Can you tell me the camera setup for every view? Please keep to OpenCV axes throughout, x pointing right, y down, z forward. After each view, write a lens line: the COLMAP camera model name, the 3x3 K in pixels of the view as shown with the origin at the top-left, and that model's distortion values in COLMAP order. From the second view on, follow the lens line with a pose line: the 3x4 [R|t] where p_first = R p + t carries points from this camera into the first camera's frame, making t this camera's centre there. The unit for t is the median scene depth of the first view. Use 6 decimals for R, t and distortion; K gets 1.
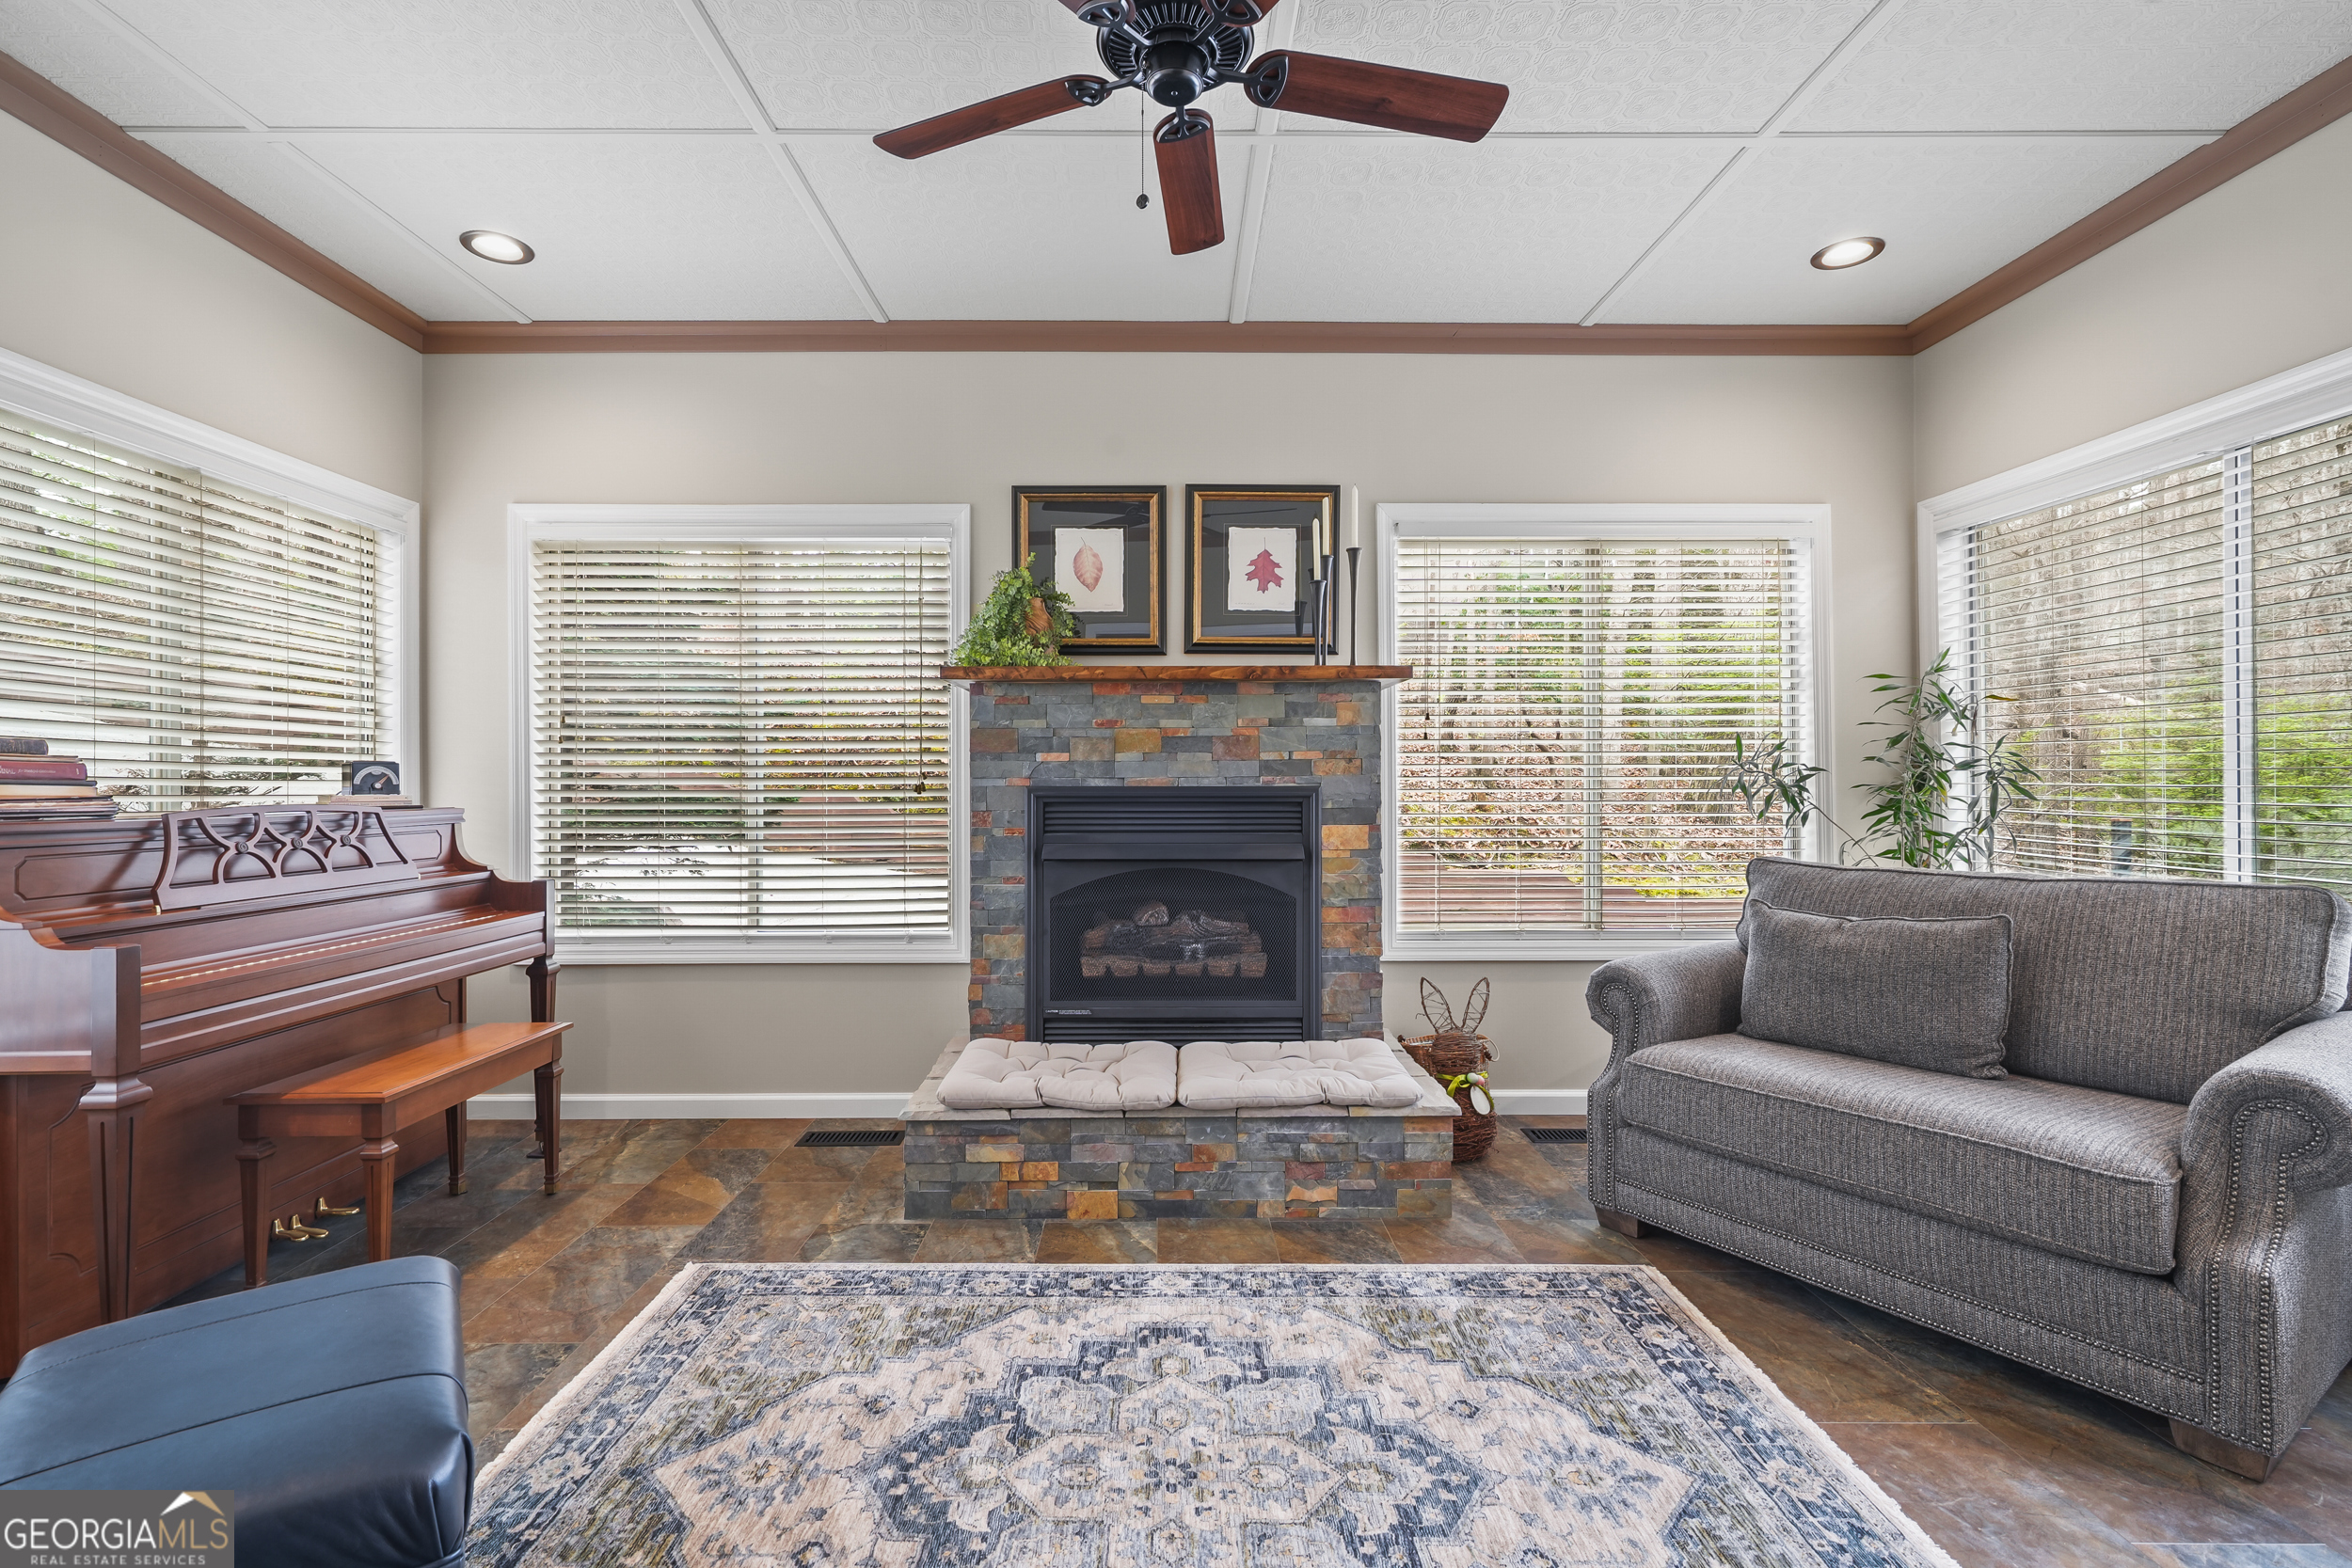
lens RADIAL K [[1083.5, 0, 1145.6], [0, 1083.5, 769.9], [0, 0, 1]] dist [-0.010741, 0.001061]
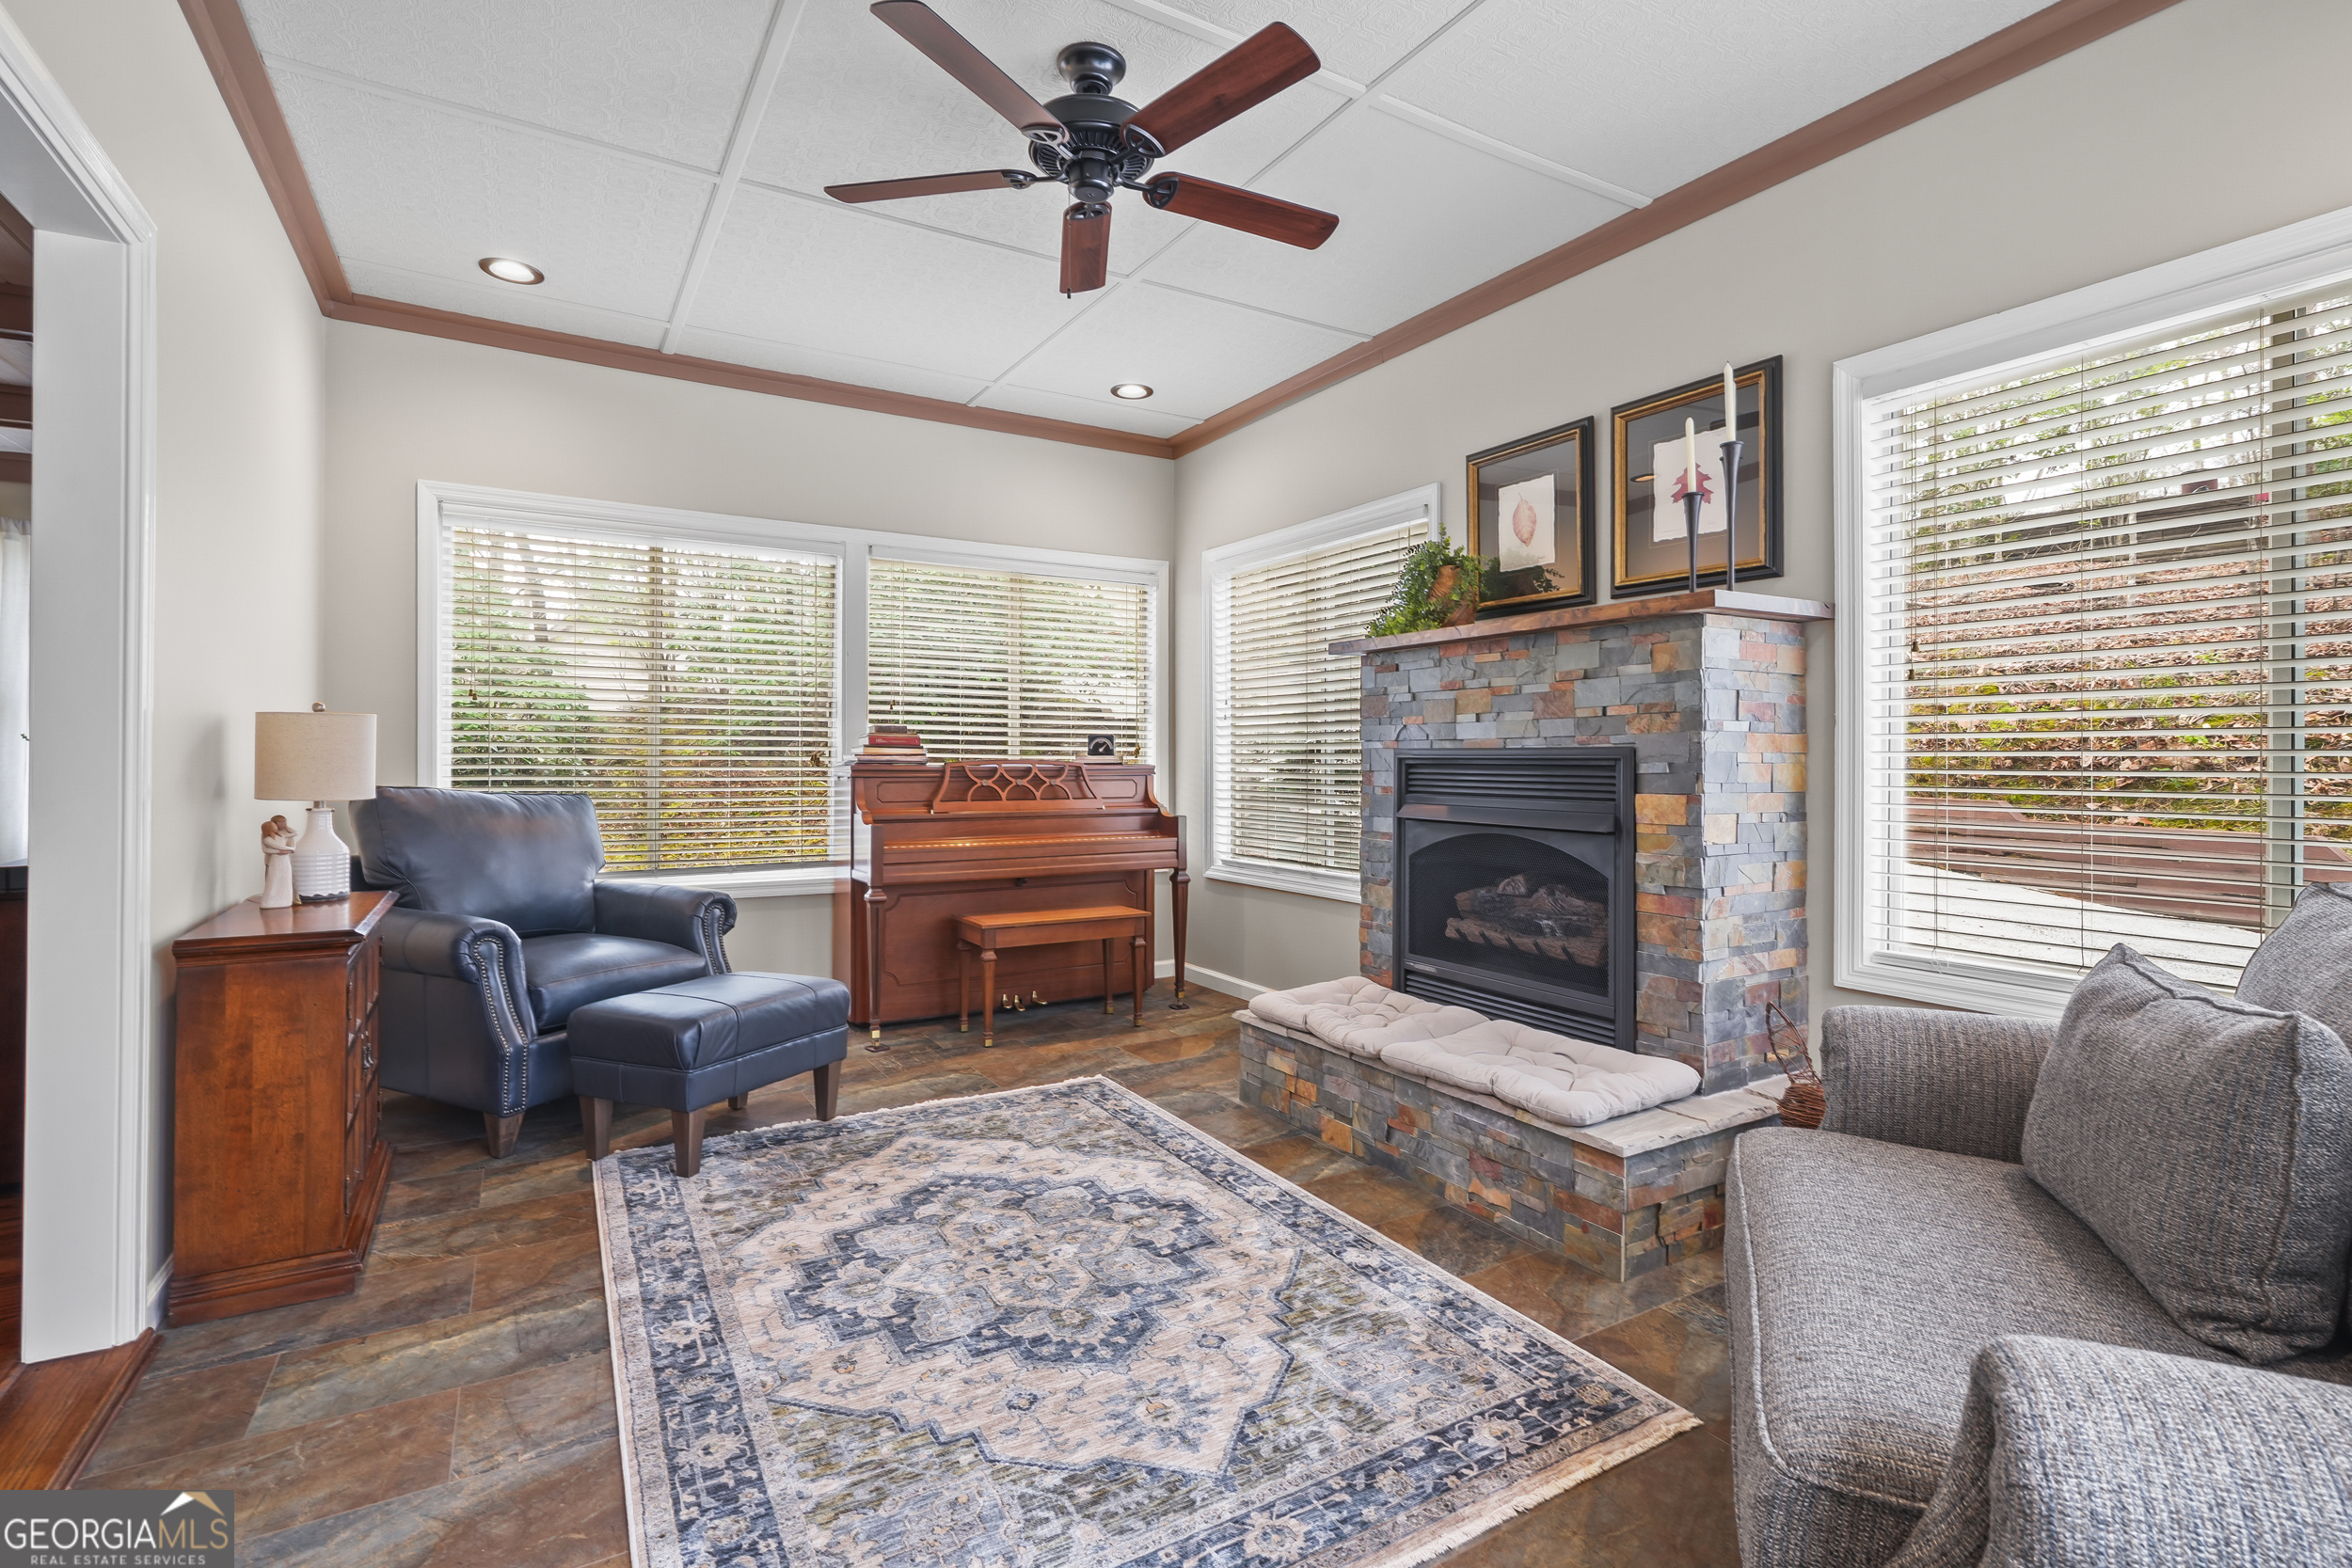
lens RADIAL K [[1083.5, 0, 1130.7], [0, 1083.5, 740.0], [0, 0, 1]] dist [-0.010741, 0.001061]
pose [[0.490754, -0.011196, -0.871226, 0.699327], [0.007316, 0.999935, -0.008729, 0.014350], [0.871267, -0.002091, 0.490804, 0.254966]]
